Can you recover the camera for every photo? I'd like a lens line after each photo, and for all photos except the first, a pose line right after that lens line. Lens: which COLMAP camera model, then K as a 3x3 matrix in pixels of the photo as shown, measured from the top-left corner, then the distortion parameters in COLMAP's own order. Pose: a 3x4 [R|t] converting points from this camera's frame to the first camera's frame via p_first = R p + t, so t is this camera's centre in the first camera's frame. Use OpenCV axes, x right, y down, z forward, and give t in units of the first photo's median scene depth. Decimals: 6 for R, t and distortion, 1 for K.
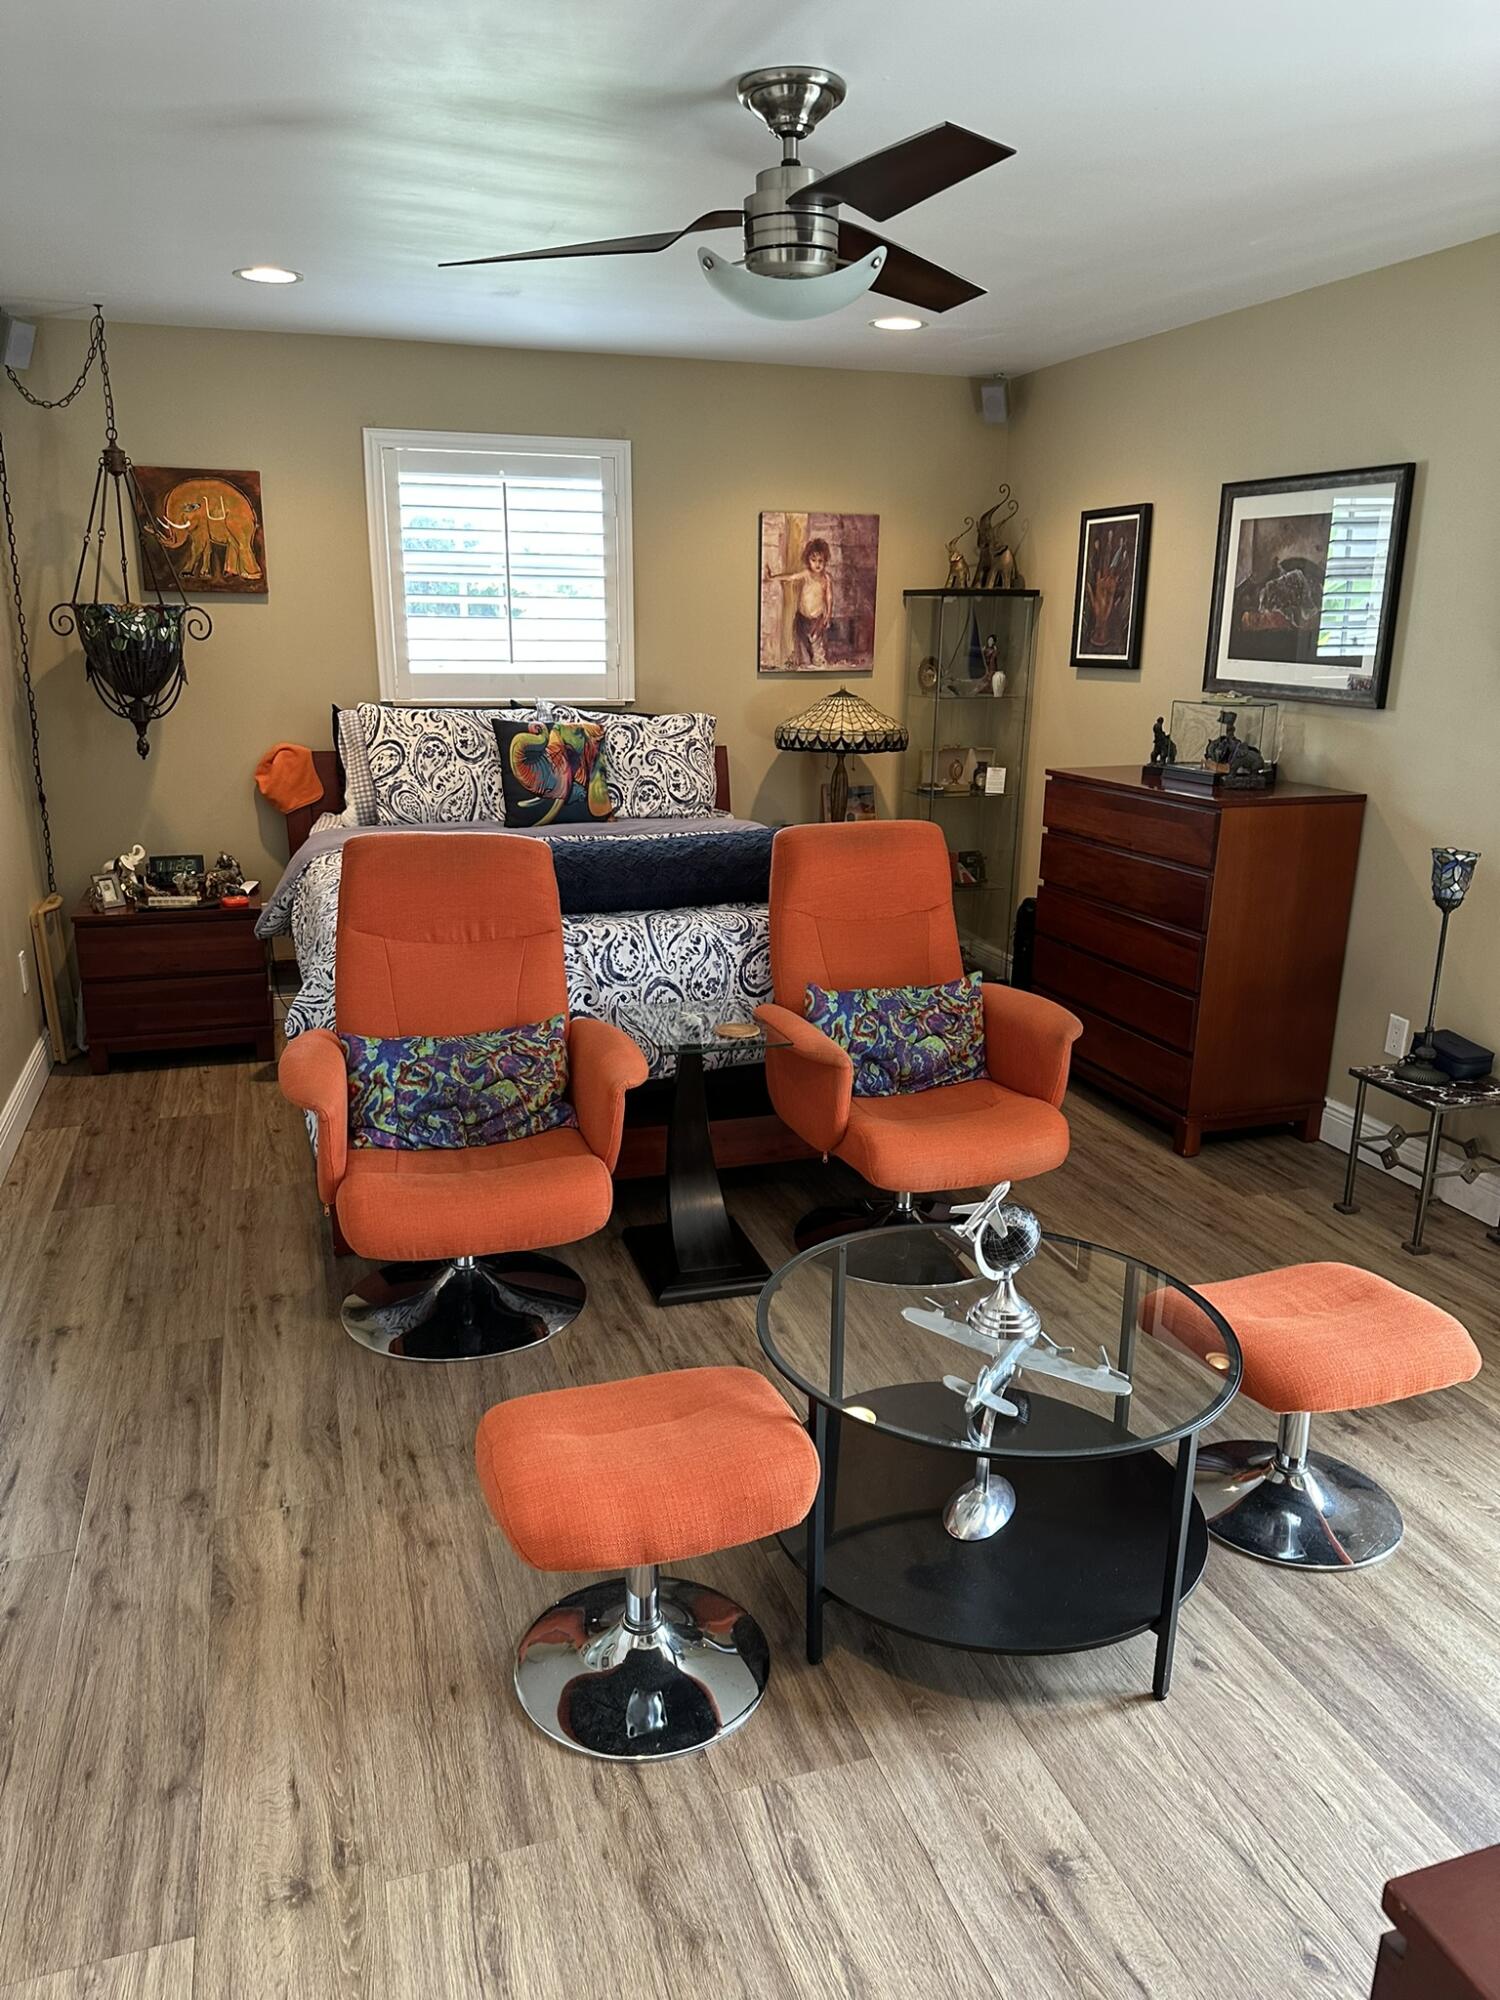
lens RADIAL K [[1423.2, 0, 812.5], [0, 1423.2, 1041.6], [0, 0, 1]] dist [0.051903, -0.069146]
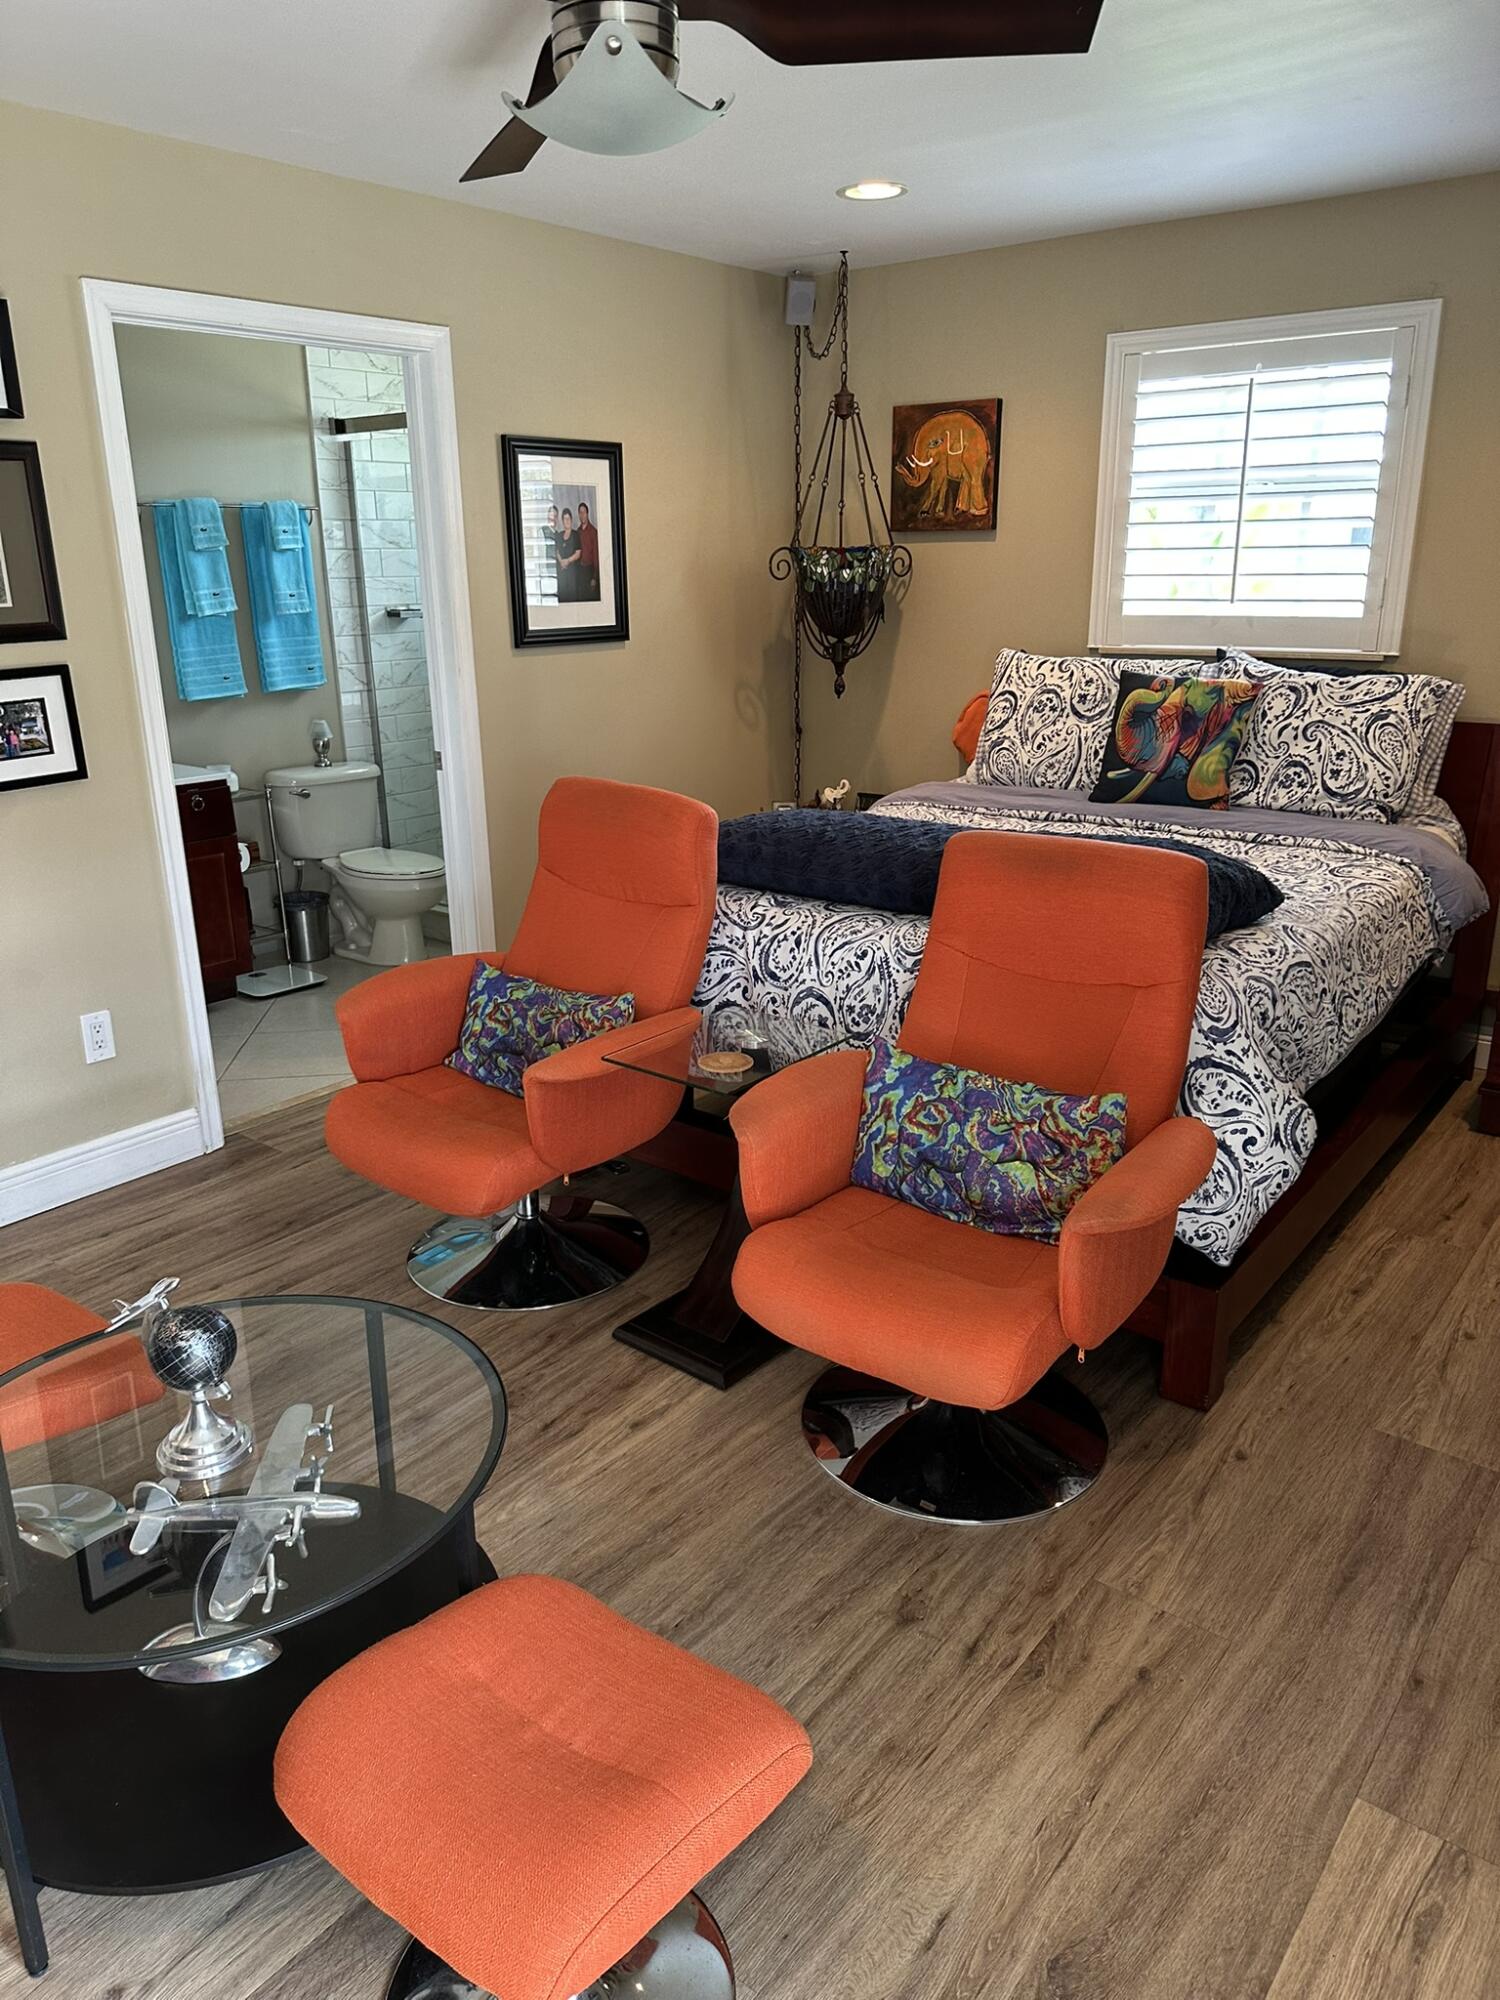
lens RADIAL K [[1423.2, 0, 746.5], [0, 1423.2, 1053.2], [0, 0, 1]] dist [0.051903, -0.069146]
pose [[0.510898, 0.263410, -0.818290, 0.420579], [-0.225065, 0.959680, 0.168404, -0.104179], [0.829656, 0.098131, 0.549583, 0.384280]]
